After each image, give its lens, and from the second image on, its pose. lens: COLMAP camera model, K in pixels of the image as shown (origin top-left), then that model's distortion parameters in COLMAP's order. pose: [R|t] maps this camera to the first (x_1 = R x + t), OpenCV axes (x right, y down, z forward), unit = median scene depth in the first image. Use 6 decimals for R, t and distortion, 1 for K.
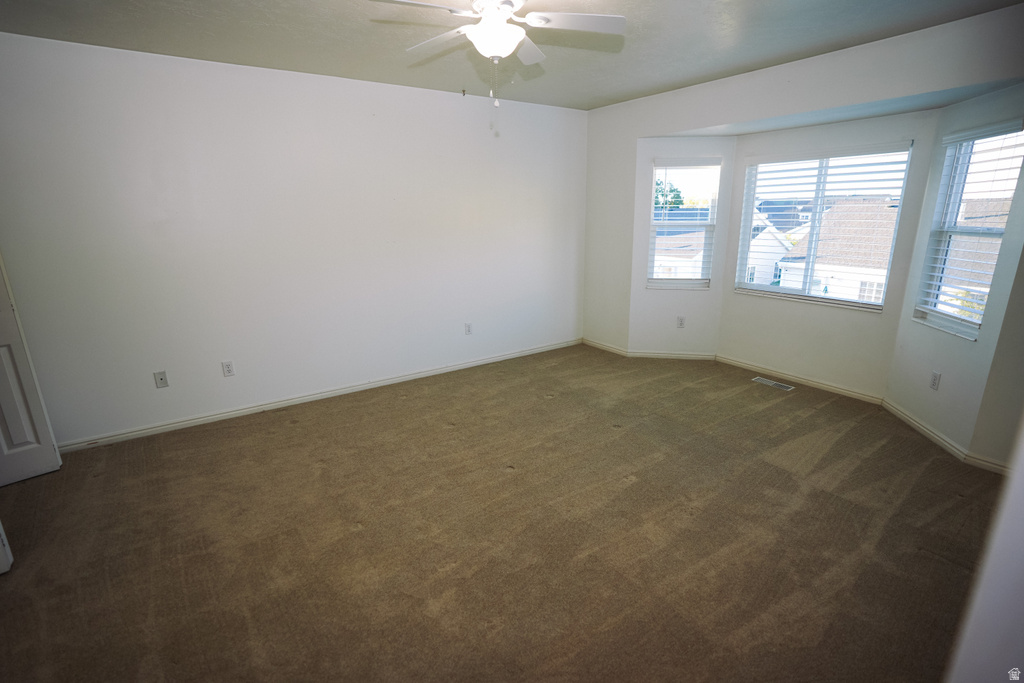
lens RADIAL K [[474.6, 0, 509.6], [0, 474.6, 341.4], [0, 0, 1]] dist [-0.067365, 0.027333]
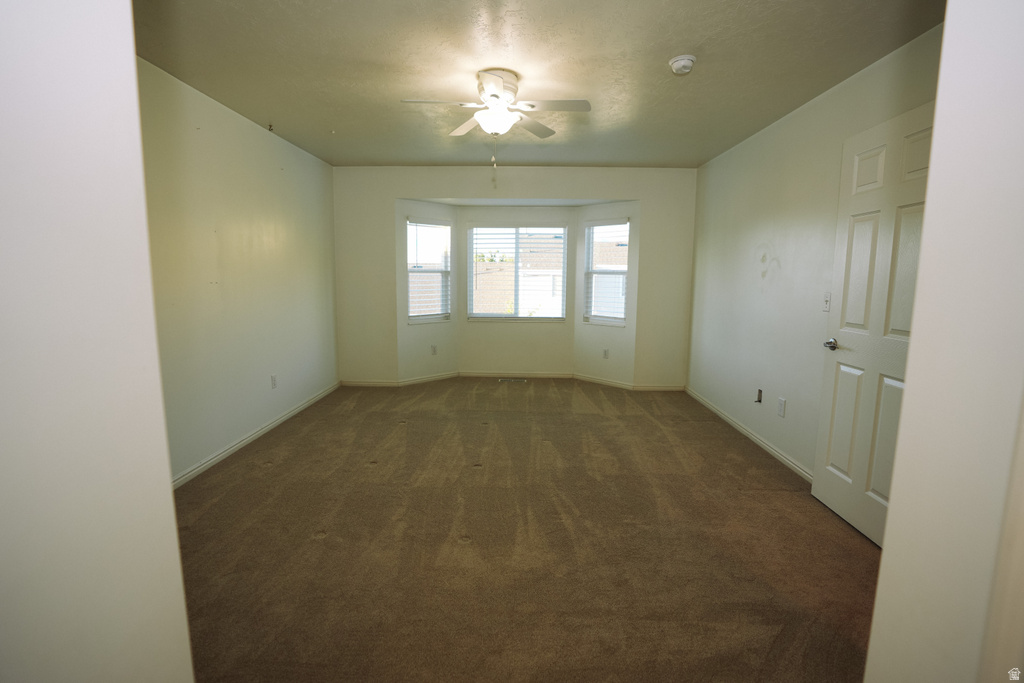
lens RADIAL K [[474.6, 0, 509.6], [0, 474.6, 341.4], [0, 0, 1]] dist [-0.067365, 0.027333]
pose [[0.586377, -0.095952, 0.804336, -0.573359], [0.197929, 0.979833, -0.027407, 0.011290], [-0.785485, 0.175273, 0.593543, 0.132133]]
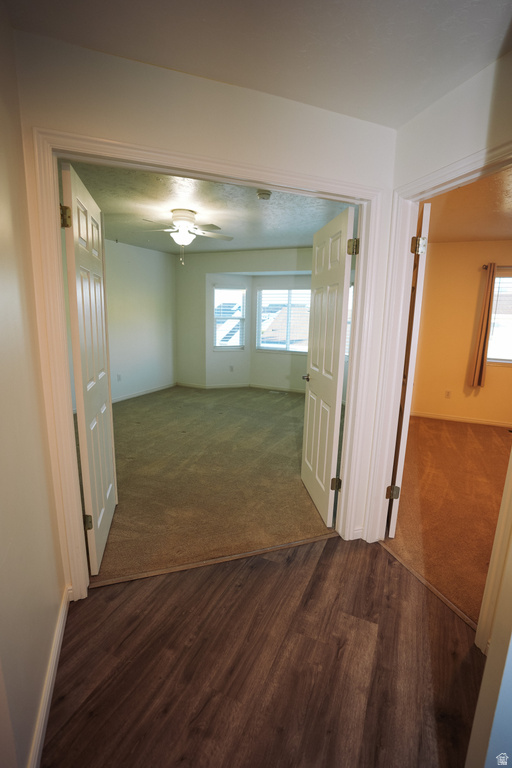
lens RADIAL K [[356.0, 0, 259.8], [0, 356.0, 385.5], [0, 0, 1]] dist [-0.067365, 0.027333]
pose [[0.854022, -0.069560, 0.515565, -0.333398], [0.100383, 0.994430, -0.032114, 0.099757], [-0.510459, 0.079180, 0.856249, -0.340091]]
